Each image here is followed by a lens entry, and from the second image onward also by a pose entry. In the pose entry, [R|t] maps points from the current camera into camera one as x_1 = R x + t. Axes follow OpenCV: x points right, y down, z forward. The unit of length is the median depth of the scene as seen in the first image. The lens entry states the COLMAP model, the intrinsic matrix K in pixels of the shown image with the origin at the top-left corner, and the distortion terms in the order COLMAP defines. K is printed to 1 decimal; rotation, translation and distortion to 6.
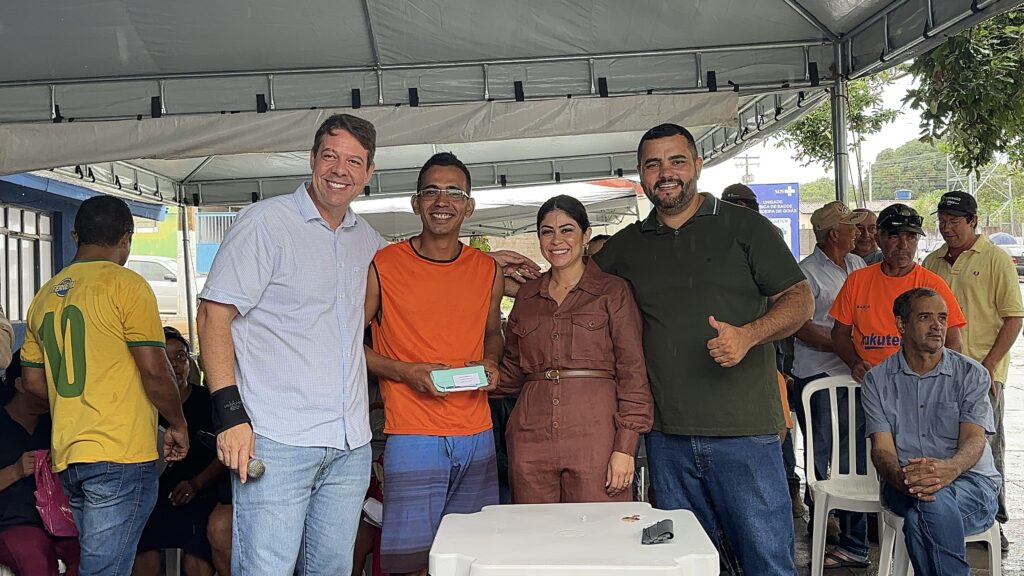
lens RADIAL K [[1173.6, 0, 512.0], [0, 1173.6, 288.0], [0, 0, 1]] dist [0.147573, -0.034108]
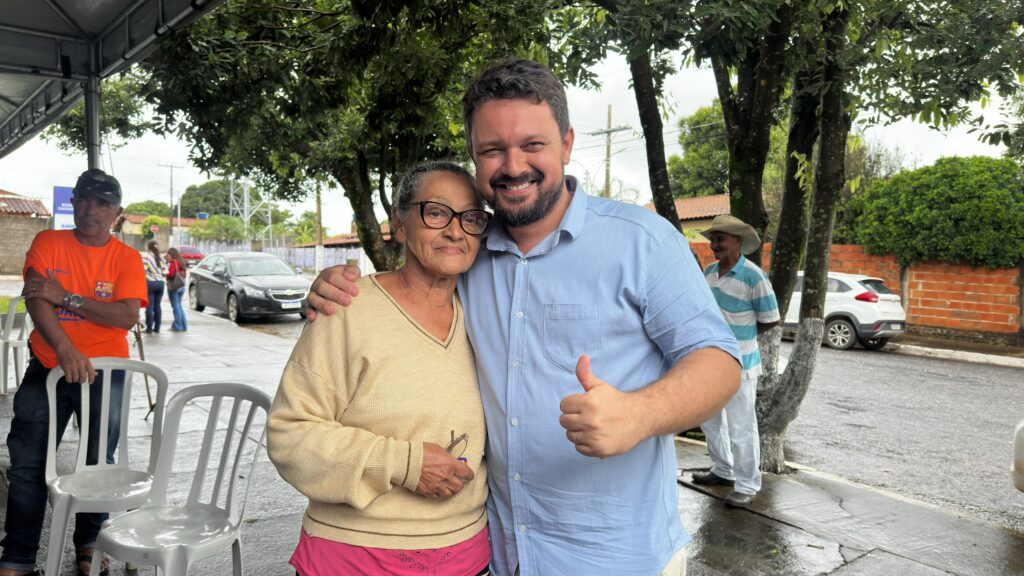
lens RADIAL K [[727.5, 0, 512.0], [0, 727.5, 288.0], [0, 0, 1]] dist [0.005351, 0.001504]
pose [[0.754715, 0.028551, 0.655431, 0.131098], [-0.036656, 0.999327, -0.001323, 0.005328], [-0.655028, -0.023027, 0.755254, 0.236190]]
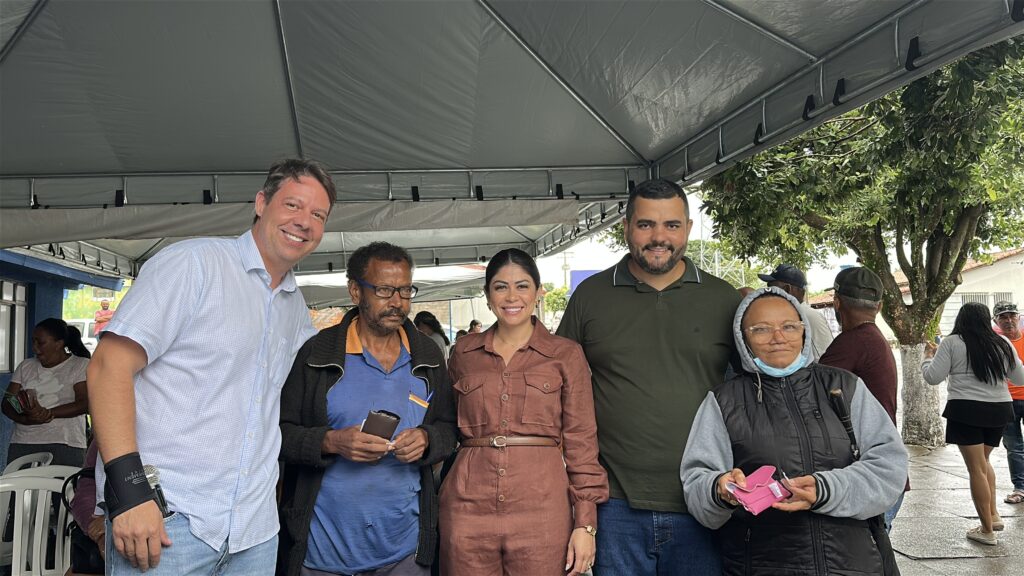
lens RADIAL K [[837.2, 0, 511.6], [0, 837.2, 275.3], [0, 0, 1]] dist [0.208184, -0.382816]
pose [[0.991130, 0.016594, 0.131859, -0.010043], [-0.005760, 0.996605, -0.082124, -0.000584], [-0.132774, 0.080636, 0.987861, 0.070223]]
